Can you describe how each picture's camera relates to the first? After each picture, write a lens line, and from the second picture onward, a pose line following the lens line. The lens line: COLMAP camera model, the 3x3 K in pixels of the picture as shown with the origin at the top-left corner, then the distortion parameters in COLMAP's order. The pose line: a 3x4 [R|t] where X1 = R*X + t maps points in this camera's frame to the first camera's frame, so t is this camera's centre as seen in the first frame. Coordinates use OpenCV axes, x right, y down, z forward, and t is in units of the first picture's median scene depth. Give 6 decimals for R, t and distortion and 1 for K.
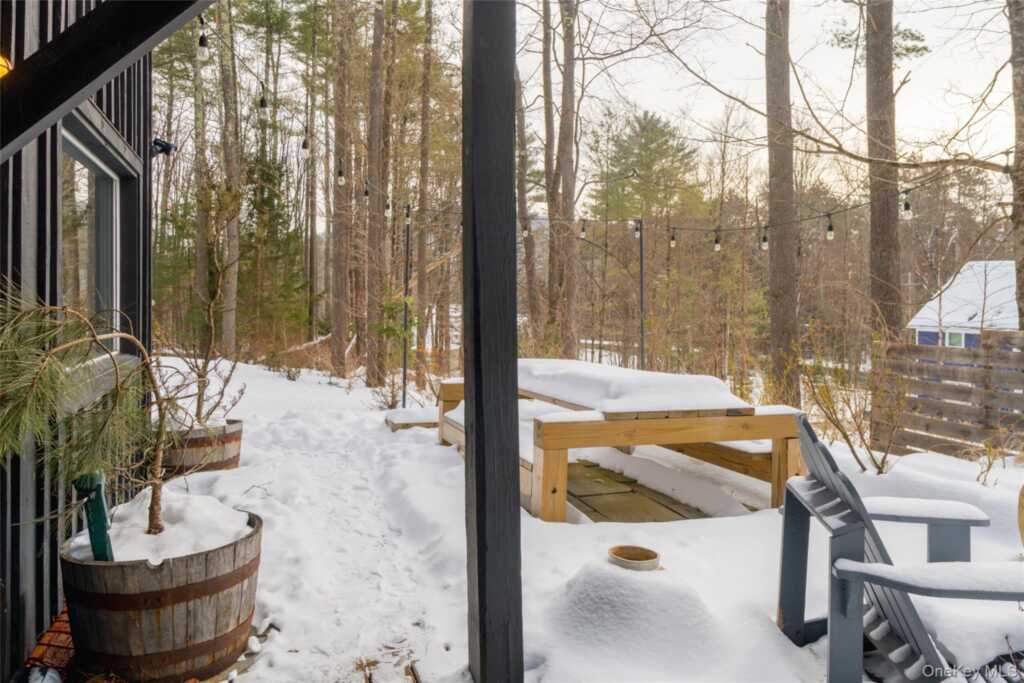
lens RADIAL K [[713.0, 0, 512.0], [0, 713.0, 341.5], [0, 0, 1]] dist [-0.003796, -0.003959]
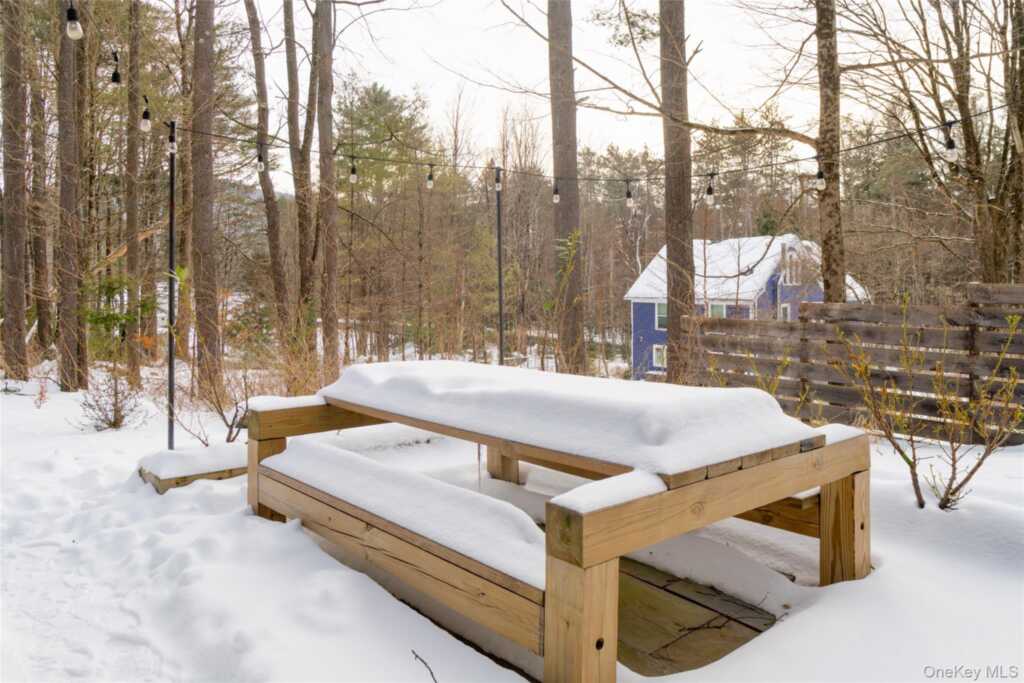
lens RADIAL K [[712.4, 0, 507.2], [0, 712.4, 310.4], [0, 0, 1]] dist [-0.004078, -0.004421]
pose [[0.929677, -0.024055, 0.367590, -0.036047], [0.027768, 0.999603, -0.004816, -0.005445], [-0.367328, 0.014684, 0.929975, 0.108099]]
